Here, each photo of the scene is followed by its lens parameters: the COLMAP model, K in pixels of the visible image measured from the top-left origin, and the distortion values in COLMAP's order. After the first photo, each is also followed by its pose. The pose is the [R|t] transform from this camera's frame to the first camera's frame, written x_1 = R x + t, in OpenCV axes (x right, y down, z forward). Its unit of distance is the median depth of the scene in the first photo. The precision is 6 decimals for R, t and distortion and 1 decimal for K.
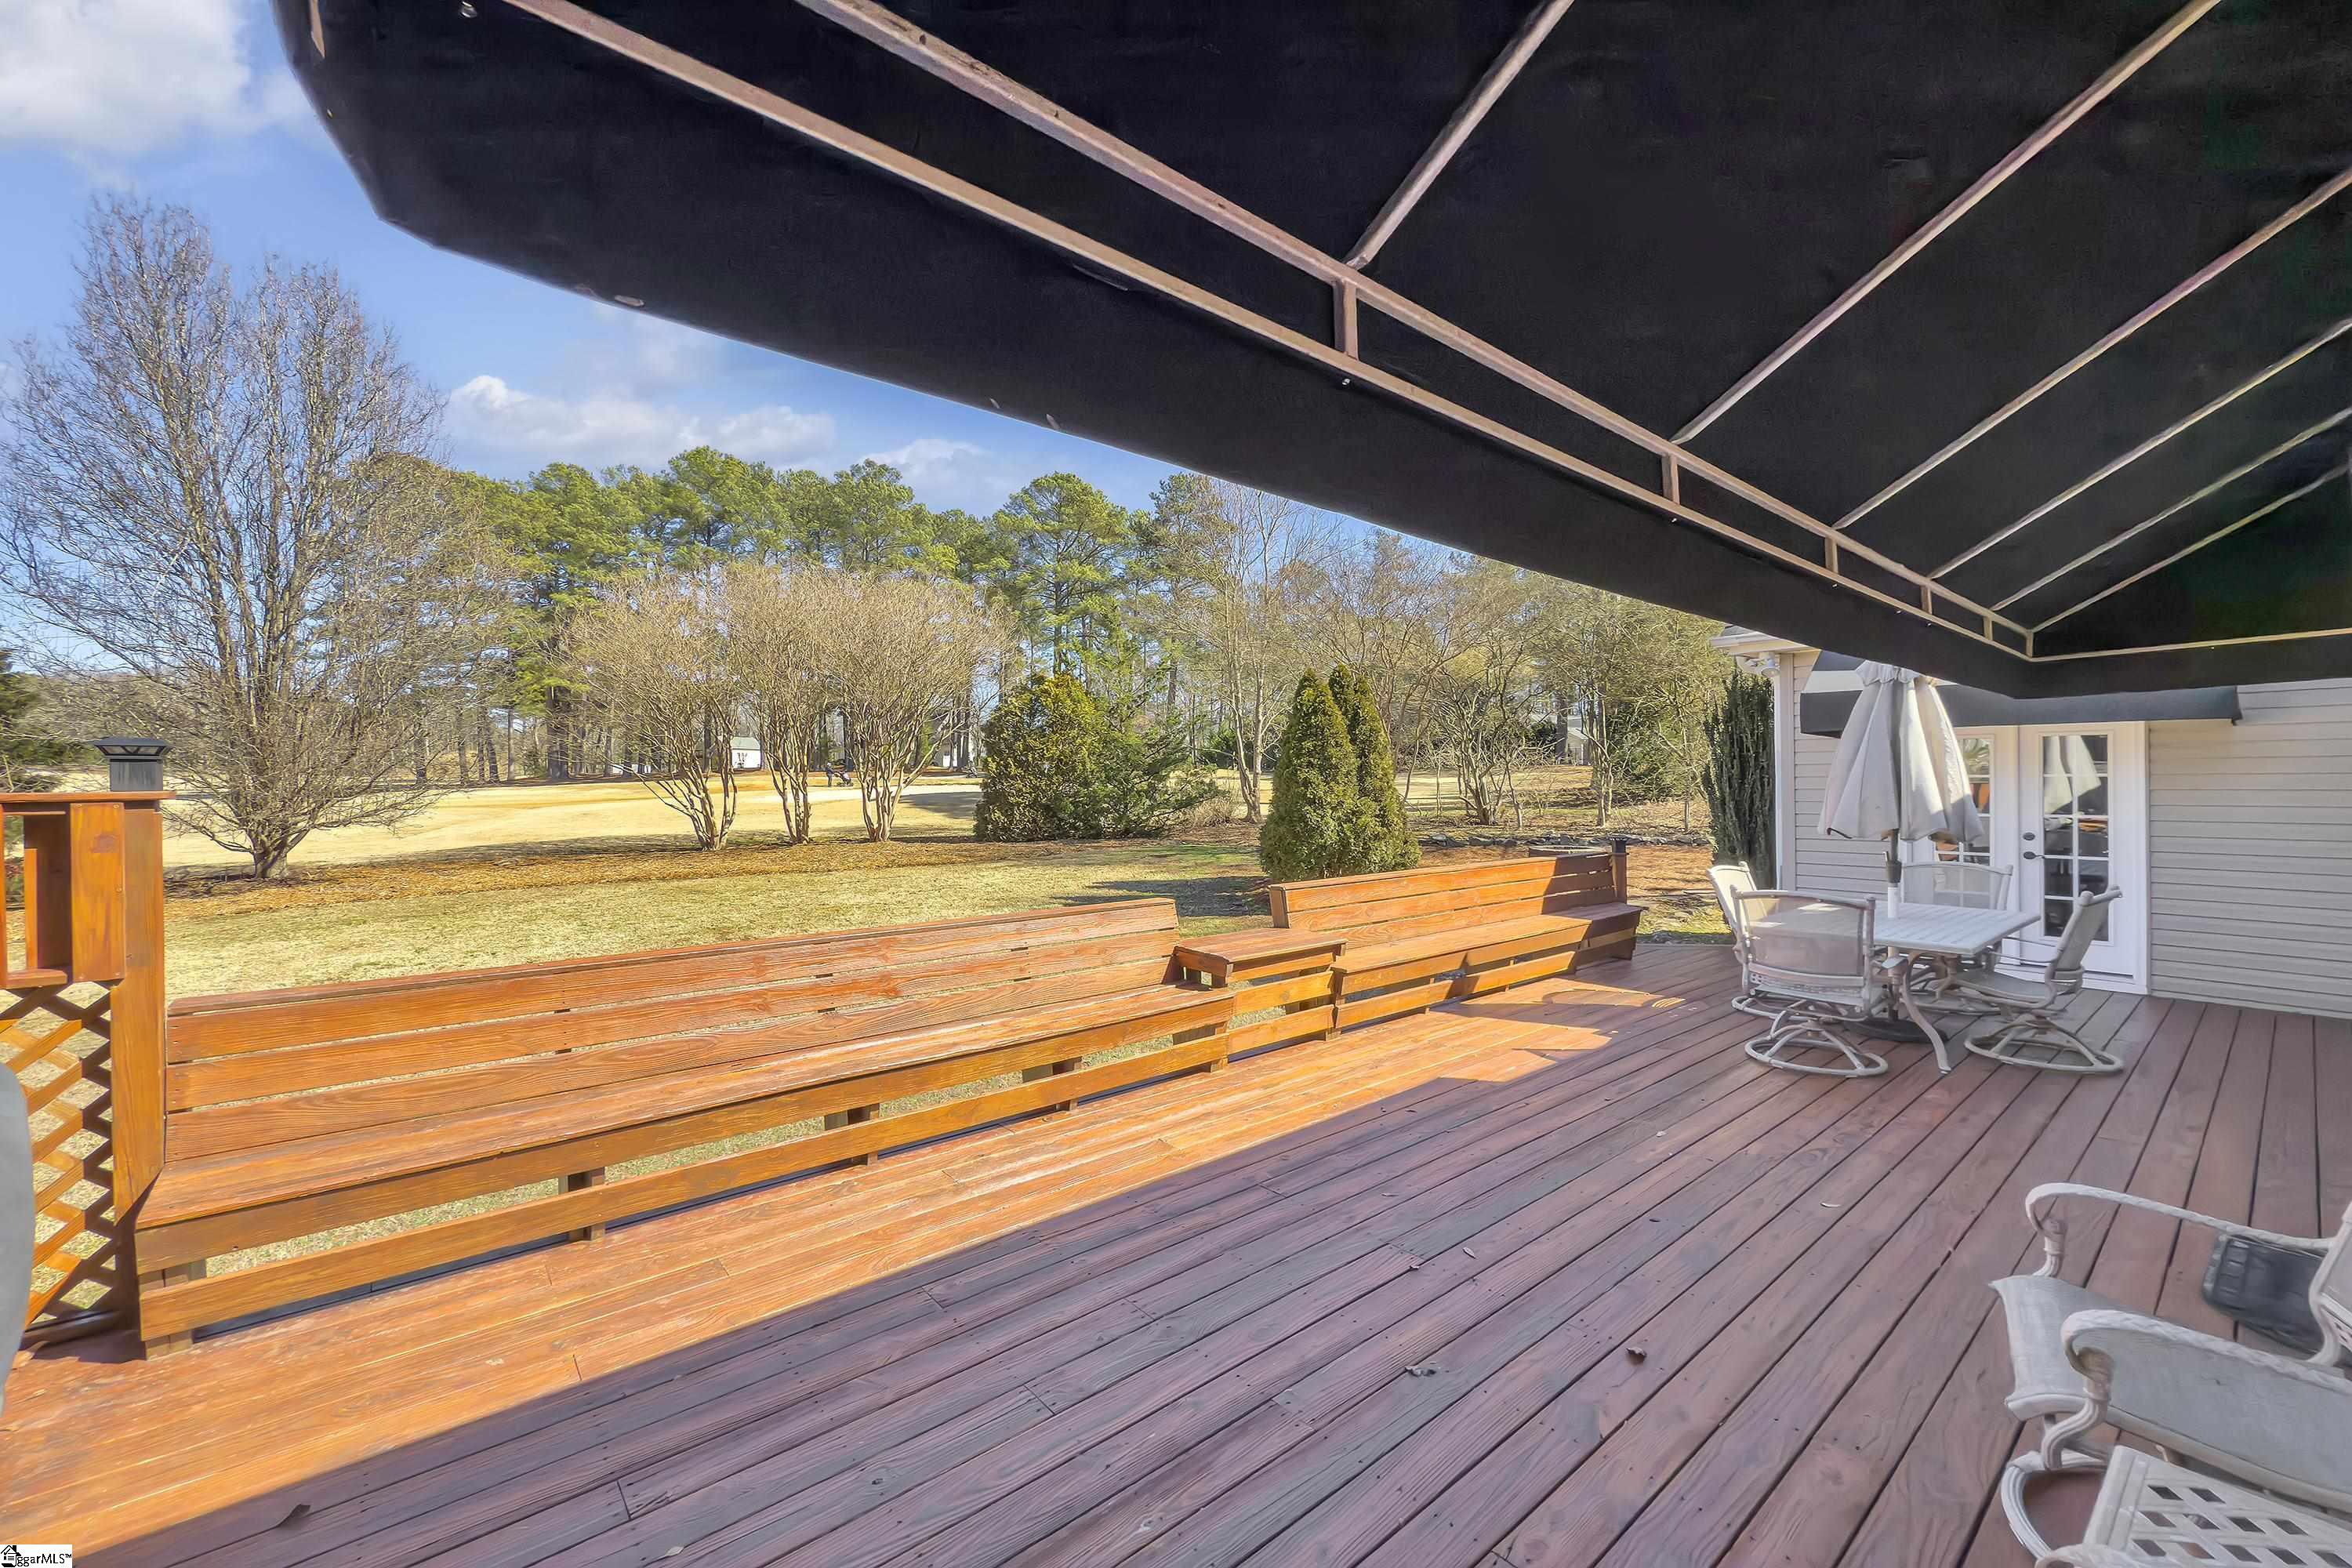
lens RADIAL K [[939.6, 0, 1170.5], [0, 939.6, 781.5], [0, 0, 1]] dist [-0.002142, -0.000049]
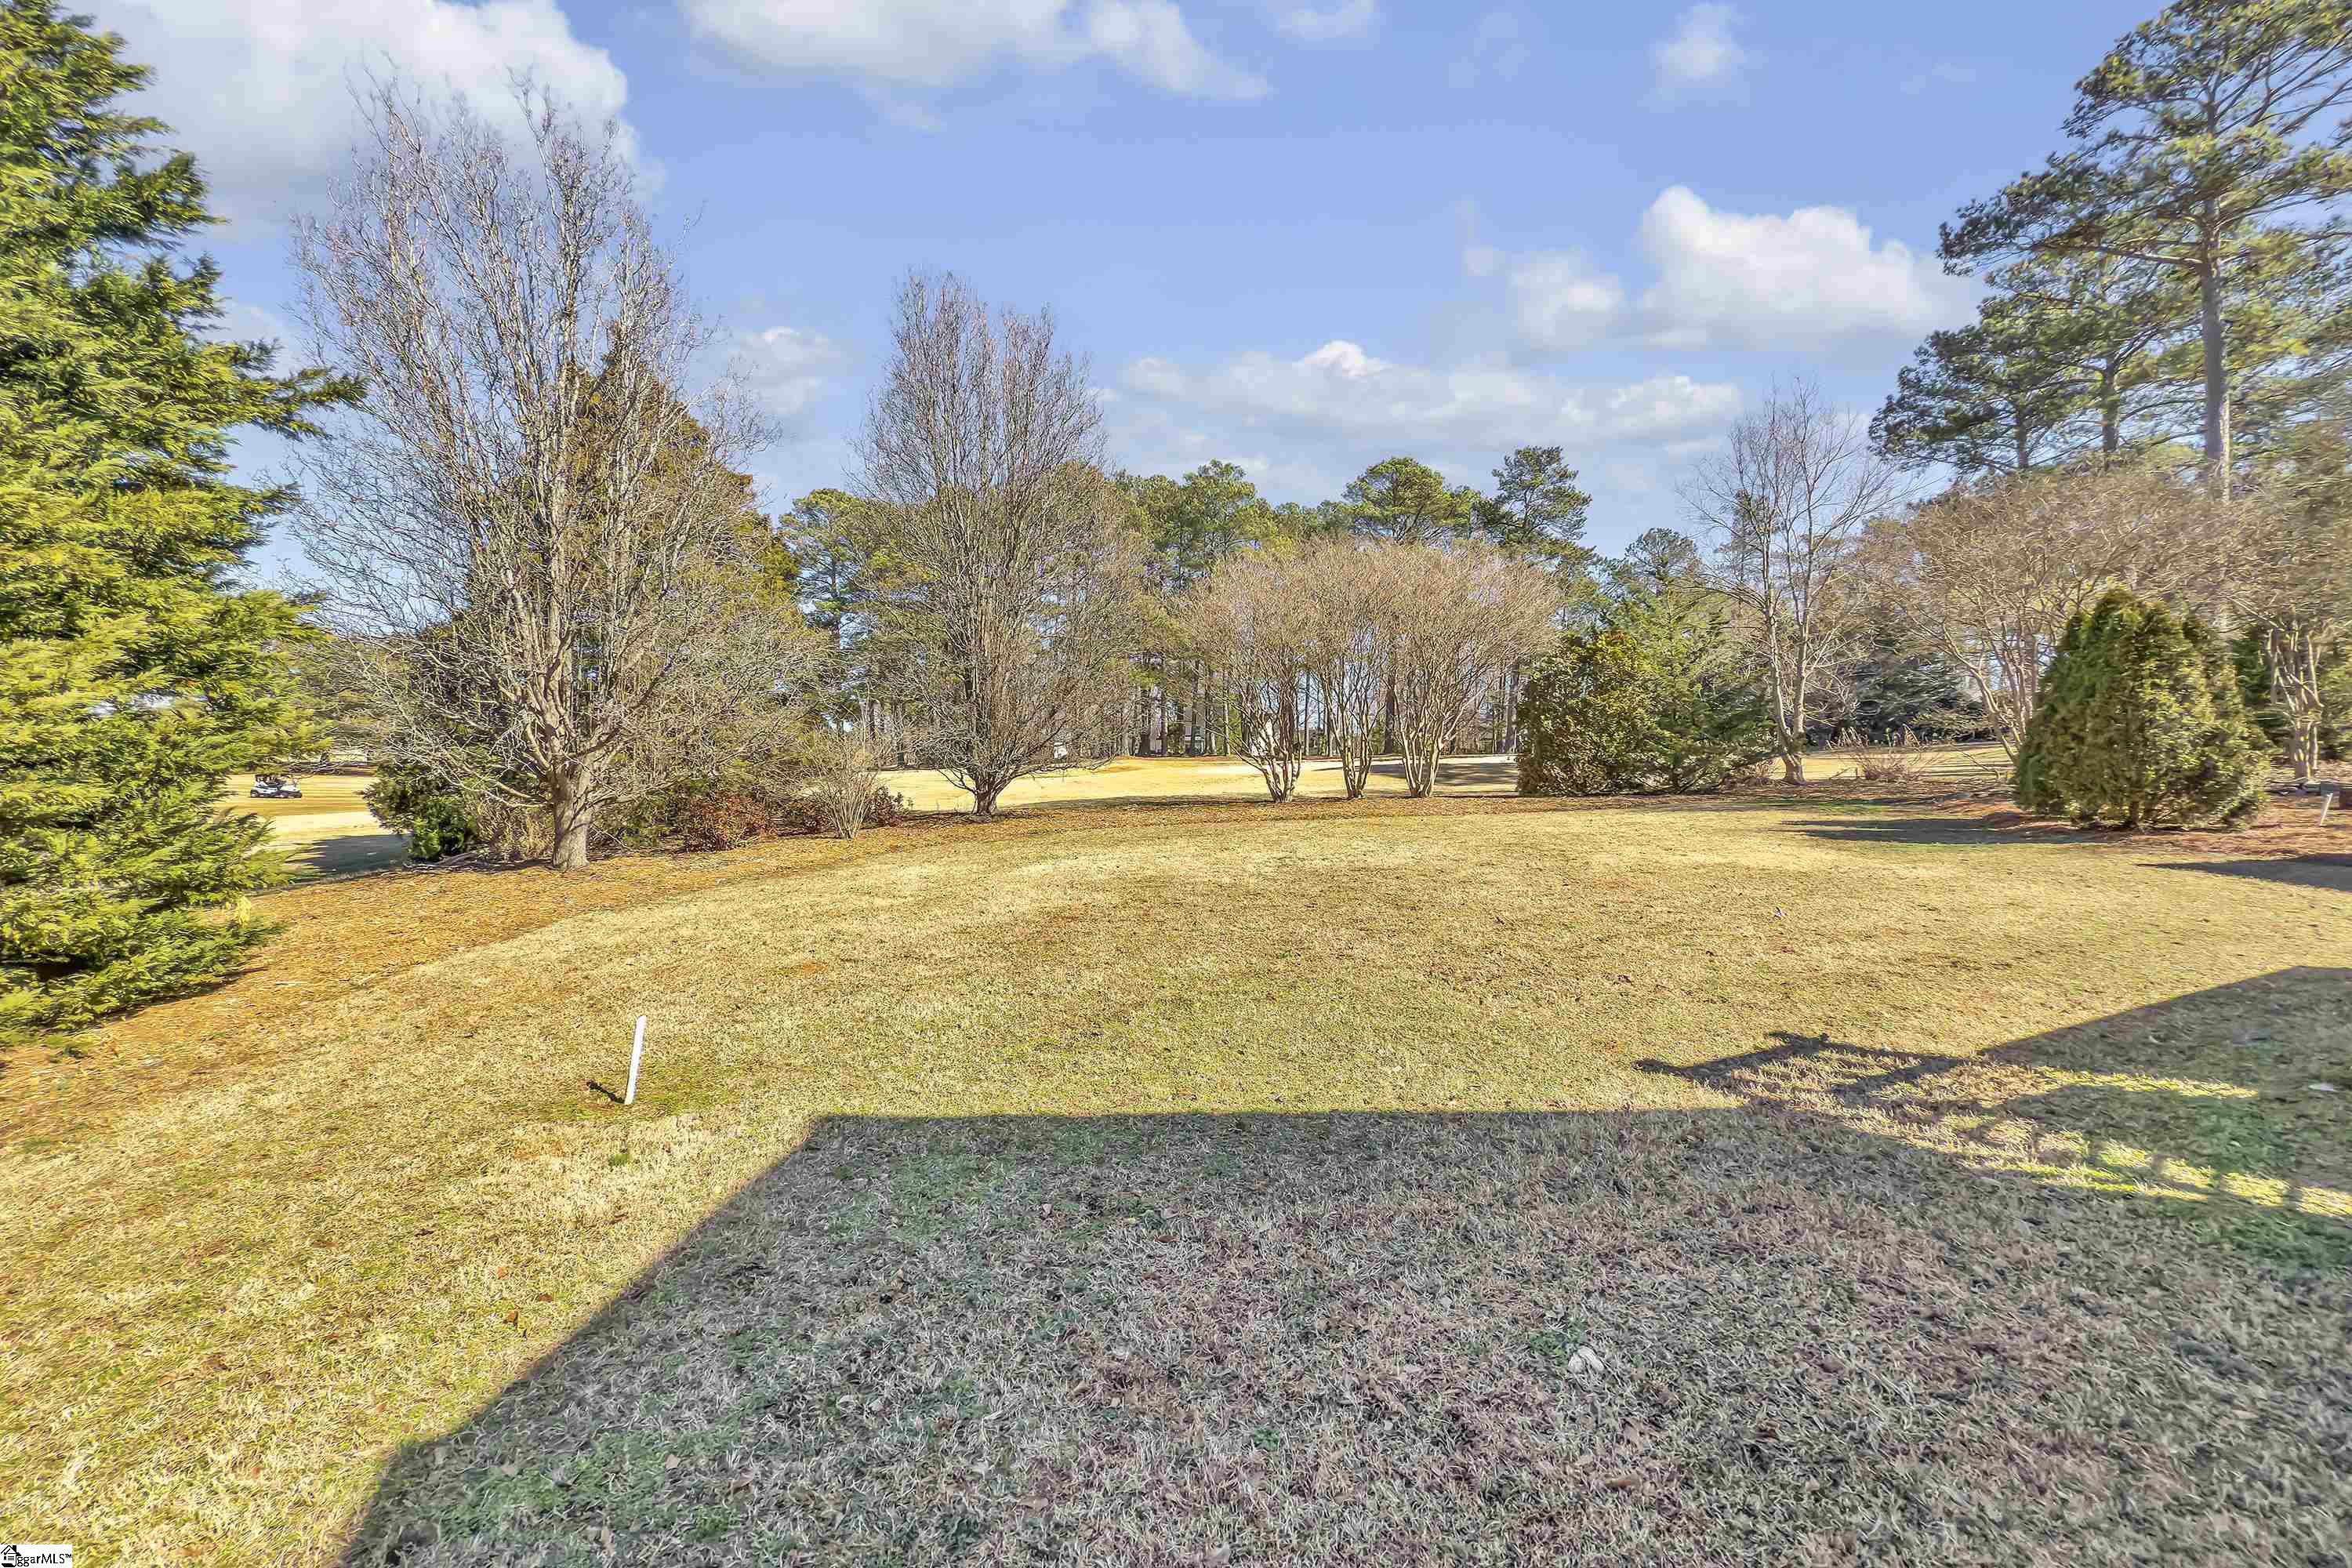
lens RADIAL K [[939.6, 0, 1174.0], [0, 939.6, 783.7], [0, 0, 1]] dist [-0.002142, -0.000049]
pose [[0.967405, 0.000279, -0.253236, -0.313302], [0.001162, 0.999984, 0.005541, 0.041040], [0.253233, -0.005655, 0.967389, -0.090685]]
